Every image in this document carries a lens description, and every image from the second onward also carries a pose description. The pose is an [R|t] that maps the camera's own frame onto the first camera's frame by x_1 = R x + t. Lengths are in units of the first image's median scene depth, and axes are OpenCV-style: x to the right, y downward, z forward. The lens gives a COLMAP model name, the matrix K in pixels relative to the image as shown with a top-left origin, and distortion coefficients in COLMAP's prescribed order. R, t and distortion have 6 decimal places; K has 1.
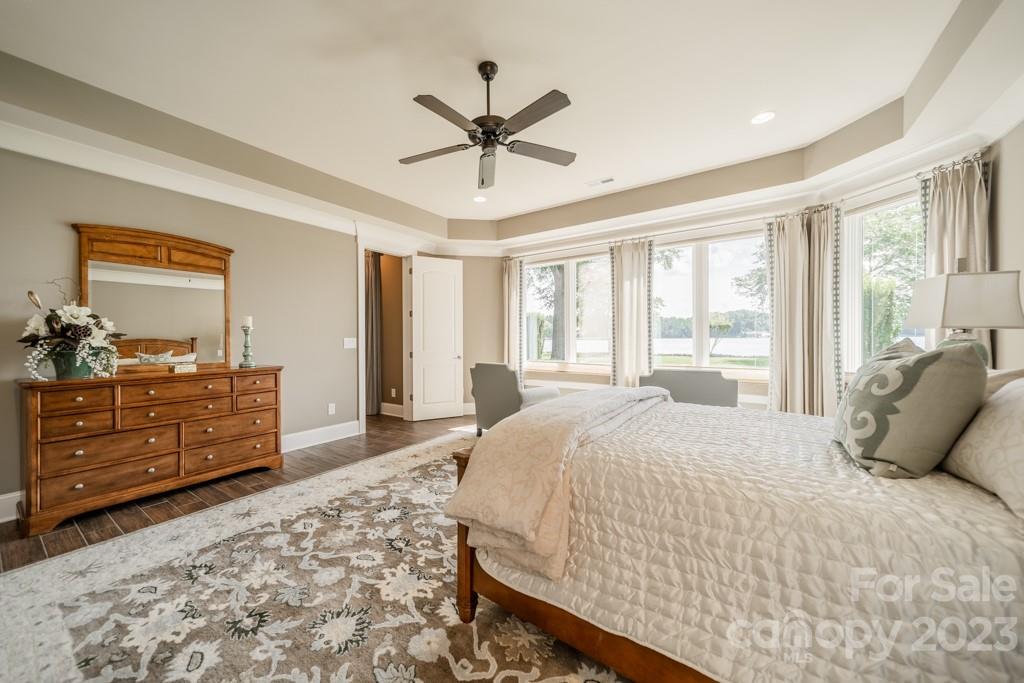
lens RADIAL K [[366.9, 0, 511.3], [0, 366.9, 334.7], [0, 0, 1]] dist [0.008407, 0.000167]
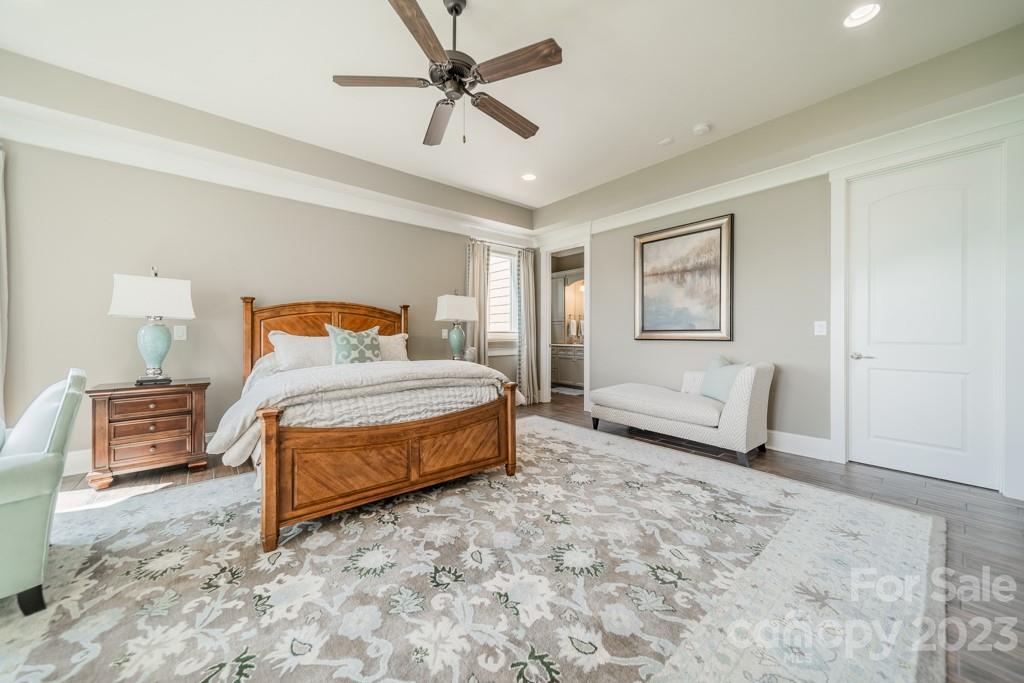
lens RADIAL K [[366.9, 0, 511.3], [0, 366.9, 334.7], [0, 0, 1]] dist [0.008407, 0.000167]
pose [[-0.951236, 0.008401, 0.308348, -0.443847], [0.007174, 0.999961, -0.005112, 0.060863], [-0.308379, -0.002651, -0.951260, 1.763762]]
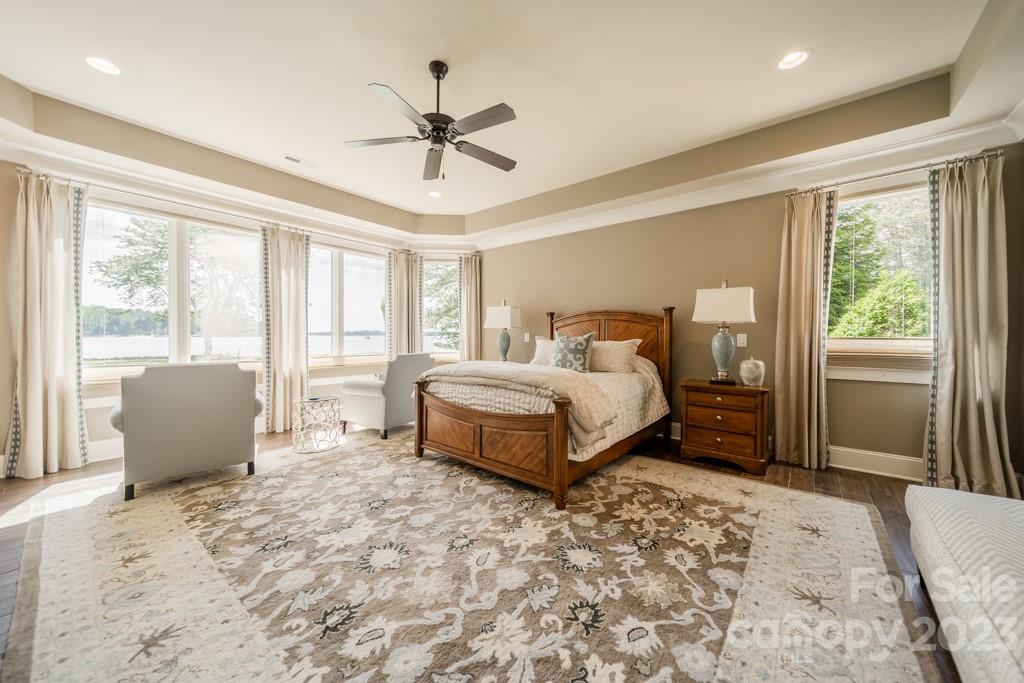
lens RADIAL K [[352.3, 0, 495.5], [0, 352.3, 339.3], [0, 0, 1]] dist [0.006287, 0.000036]
pose [[0.119895, 0.000318, 0.992787, -1.037594], [-0.010680, 0.999942, 0.000969, 0.048666], [-0.992729, -0.010720, 0.119892, 0.716702]]
